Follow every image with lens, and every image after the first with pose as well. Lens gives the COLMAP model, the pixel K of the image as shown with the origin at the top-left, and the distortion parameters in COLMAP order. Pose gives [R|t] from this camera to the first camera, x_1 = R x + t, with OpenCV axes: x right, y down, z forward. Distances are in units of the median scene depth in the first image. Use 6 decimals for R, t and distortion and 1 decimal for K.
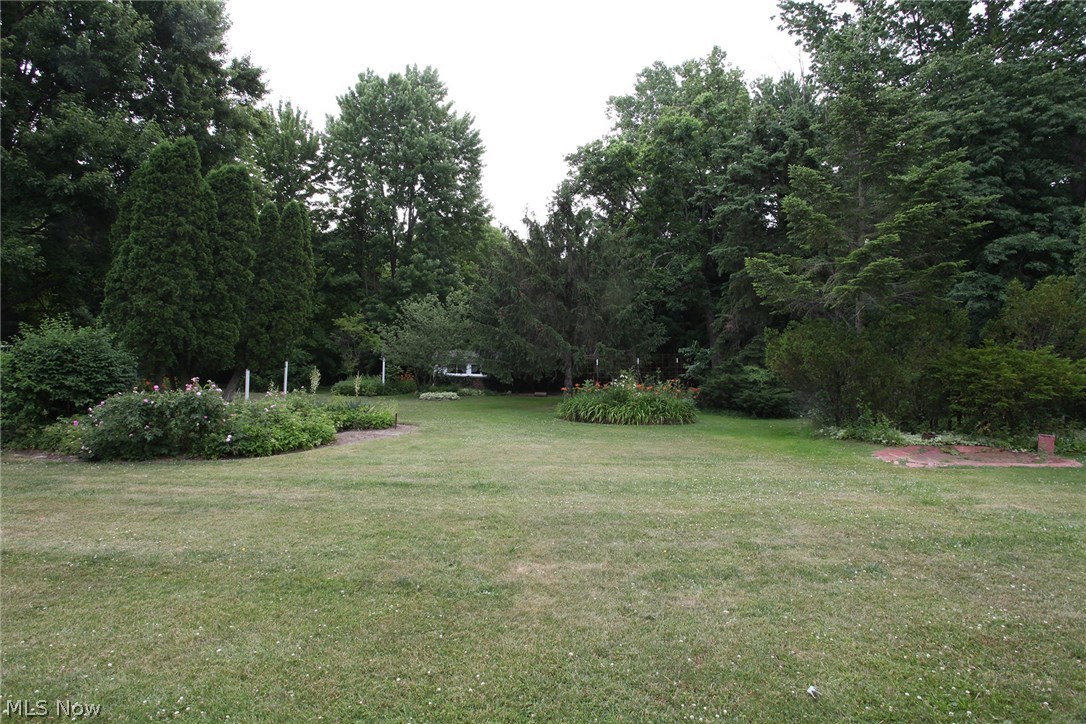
lens RADIAL K [[523.9, 0, 543.0], [0, 523.9, 362.0], [0, 0, 1]] dist [-0.073319, 0.028152]
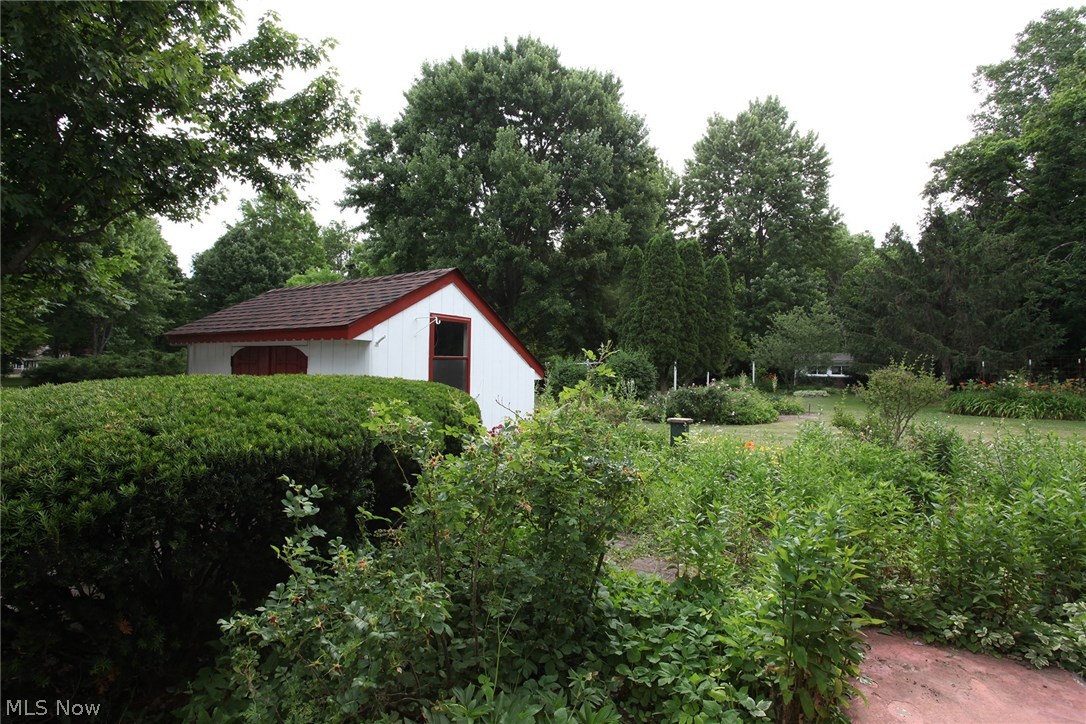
lens RADIAL K [[523.9, 0, 543.0], [0, 523.9, 362.0], [0, 0, 1]] dist [-0.073319, 0.028152]
pose [[0.834107, -0.018942, -0.551277, -0.048465], [0.018810, 0.999806, -0.005893, -0.008097], [0.551282, -0.005455, 0.834301, -0.236452]]
